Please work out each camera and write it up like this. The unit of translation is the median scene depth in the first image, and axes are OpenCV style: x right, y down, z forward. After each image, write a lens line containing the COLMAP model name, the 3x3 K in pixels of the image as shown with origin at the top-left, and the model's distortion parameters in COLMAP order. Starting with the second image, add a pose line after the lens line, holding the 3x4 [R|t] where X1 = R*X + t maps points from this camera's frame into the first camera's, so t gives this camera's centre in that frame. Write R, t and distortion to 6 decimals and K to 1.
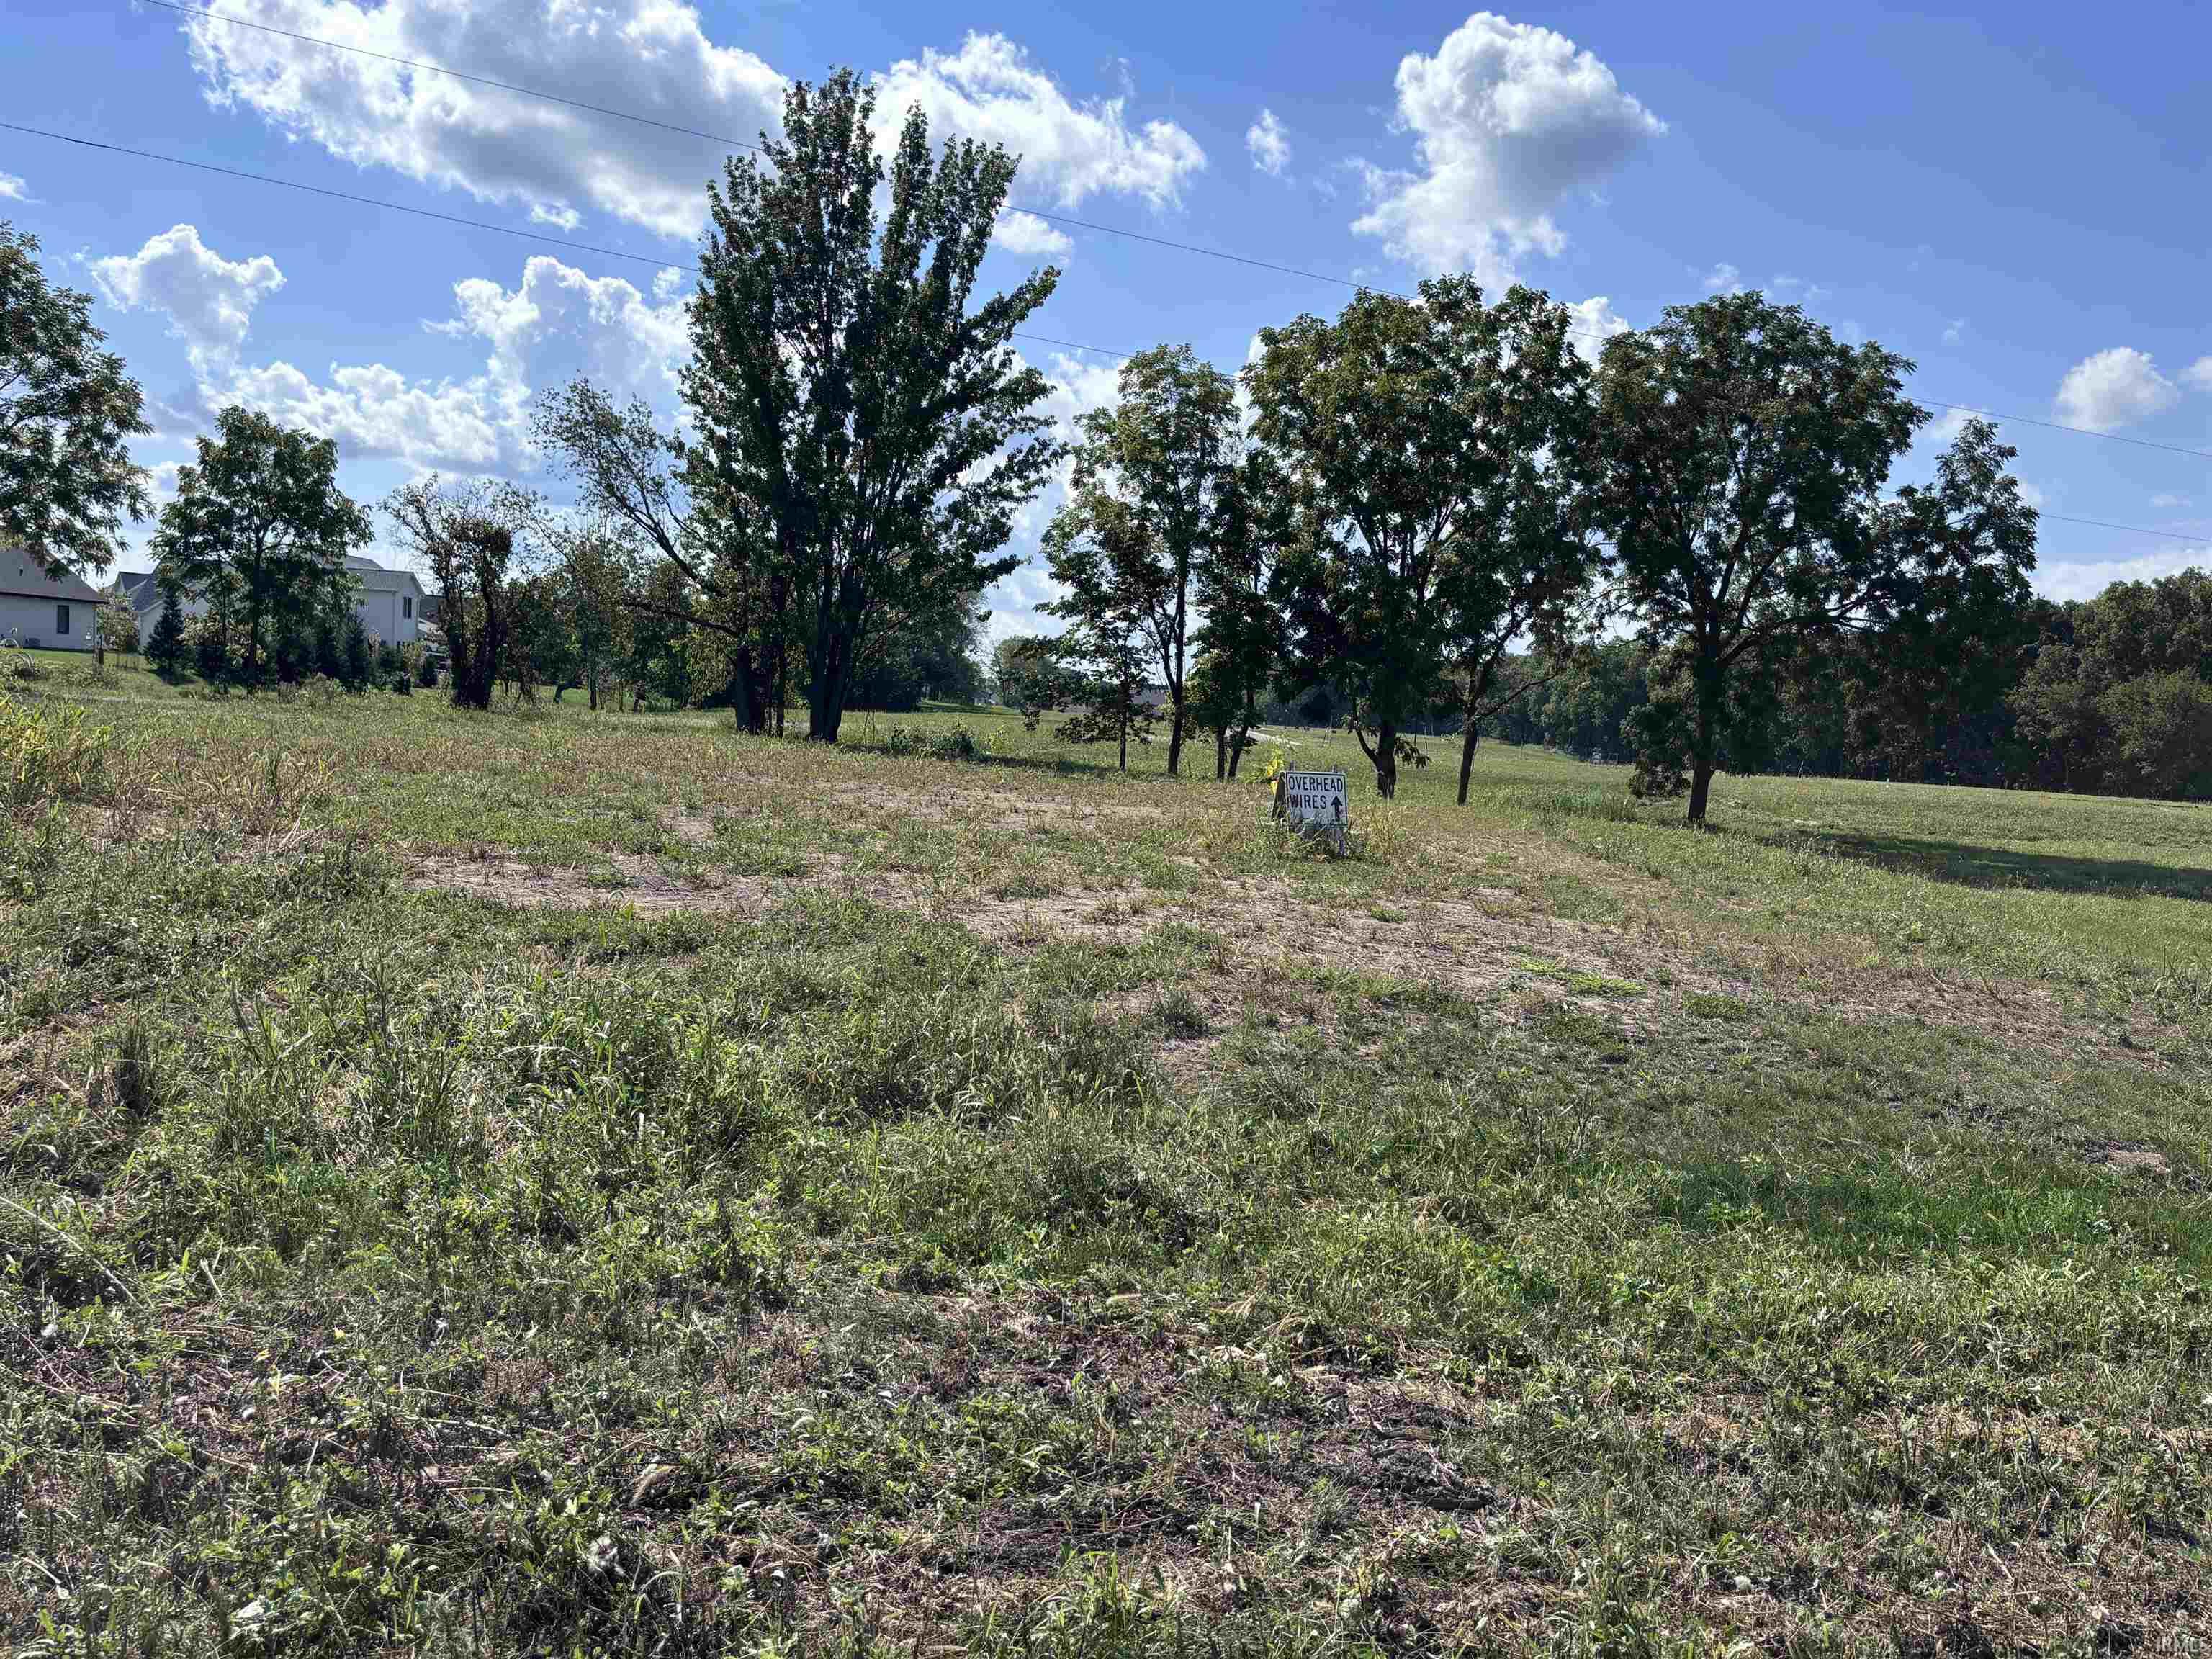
lens RADIAL K [[1702.1, 0, 1108.7], [0, 1702.1, 841.8], [0, 0, 1]] dist [0.055692, -0.057165]
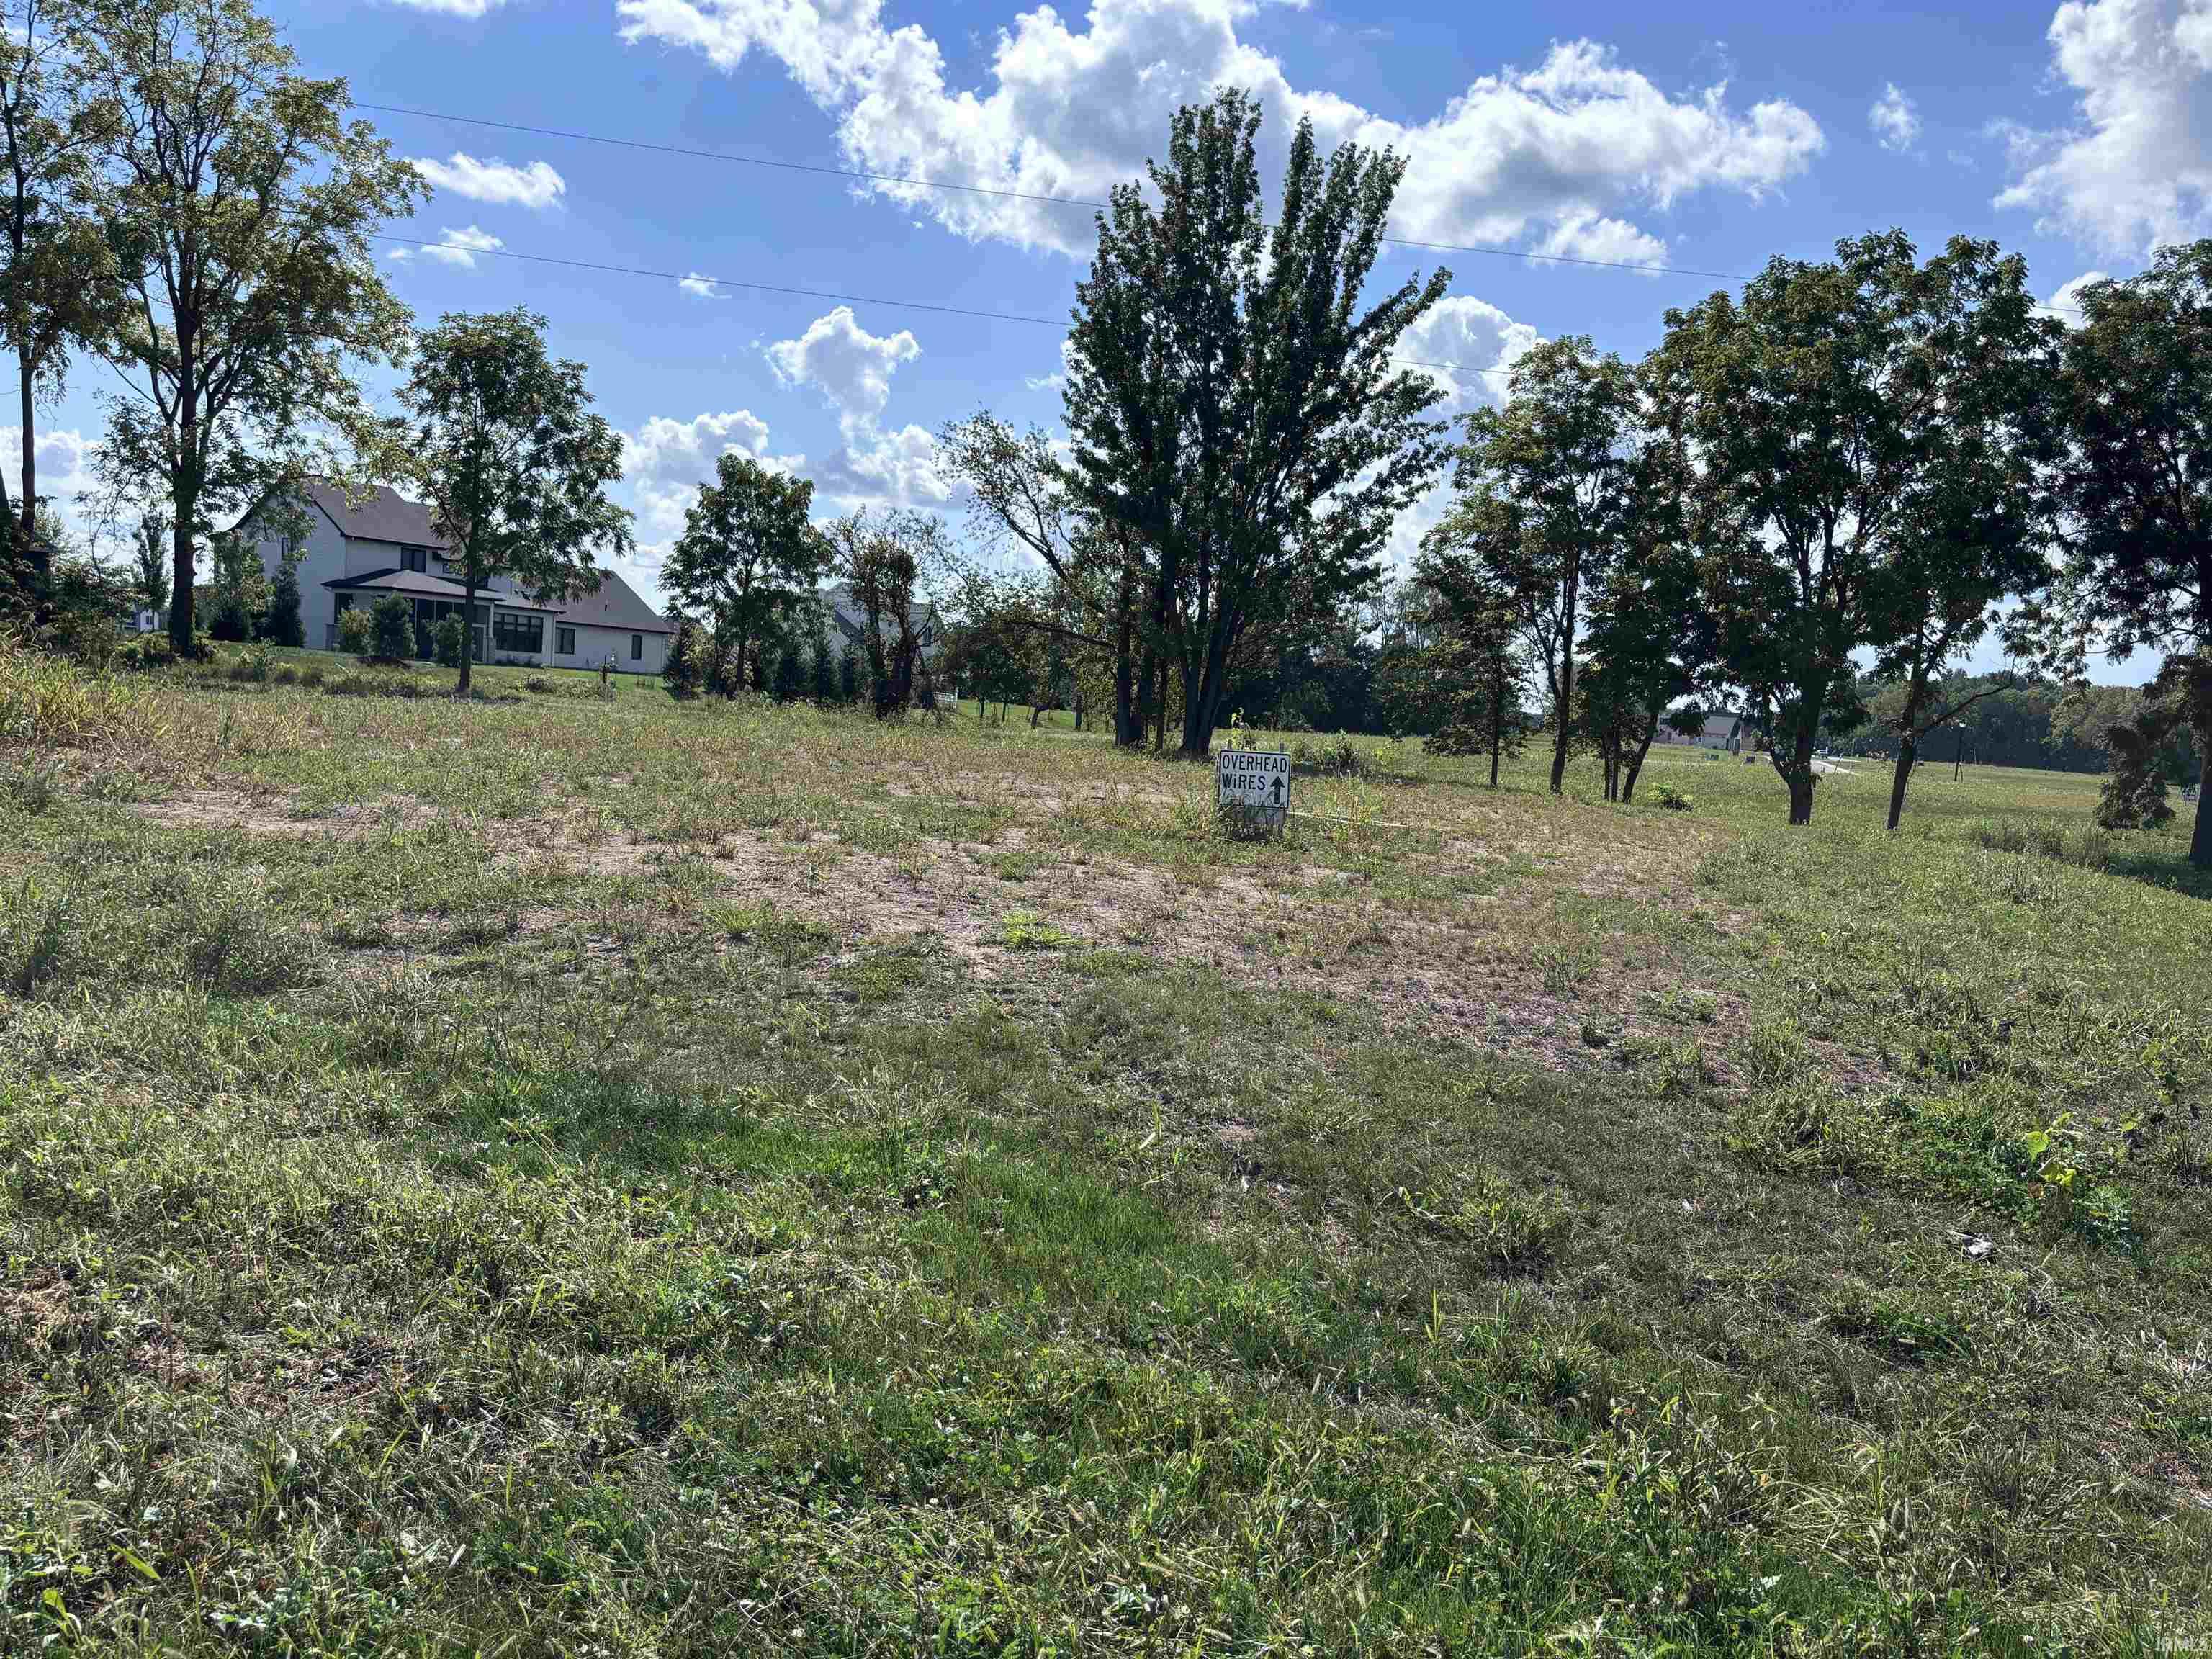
lens RADIAL K [[1702.1, 0, 1085.9], [0, 1702.1, 832.9], [0, 0, 1]] dist [0.055692, -0.057165]
pose [[0.938825, 0.027445, -0.343300, 0.120498], [-0.035073, 0.999256, -0.016028, 0.006067], [0.342605, 0.027088, 0.939089, 0.034954]]
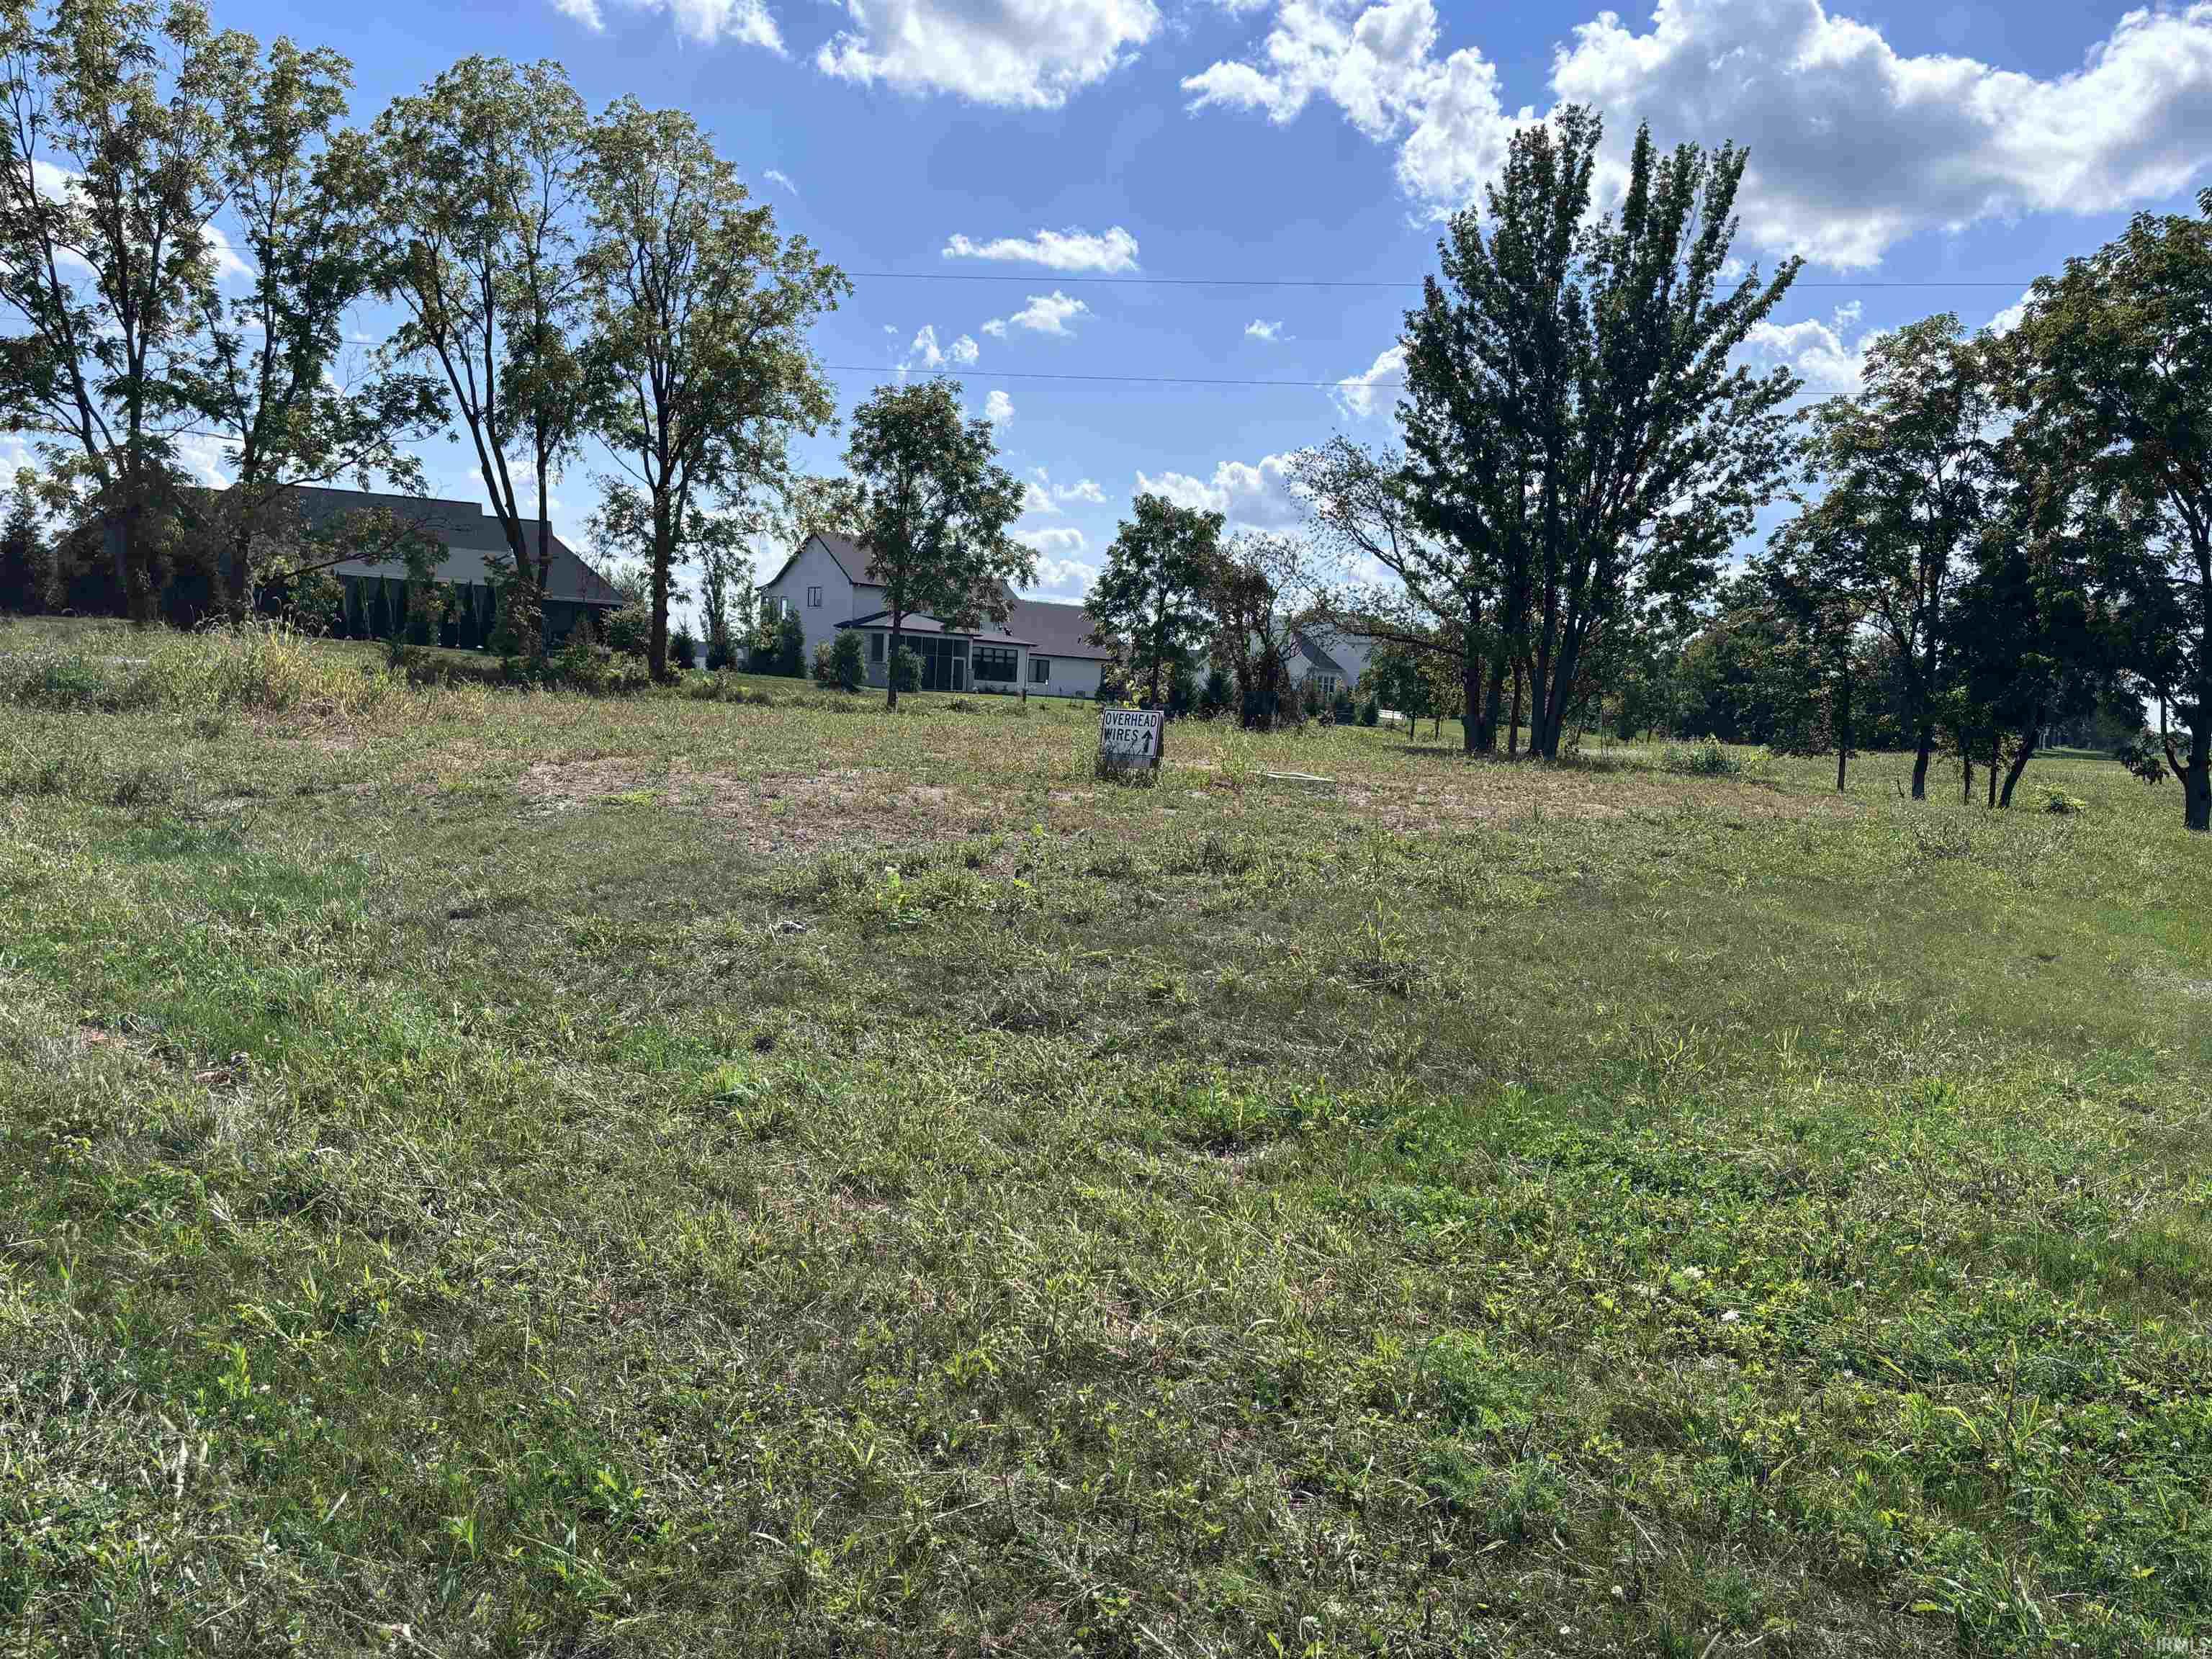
lens RADIAL K [[1702.1, 0, 1066.8], [0, 1702.1, 831.5], [0, 0, 1]] dist [0.055692, -0.057165]
pose [[0.772319, 0.027496, -0.634640, 0.269656], [-0.052817, 0.998383, -0.021020, 0.021161], [0.633036, 0.049754, 0.772522, 0.034247]]
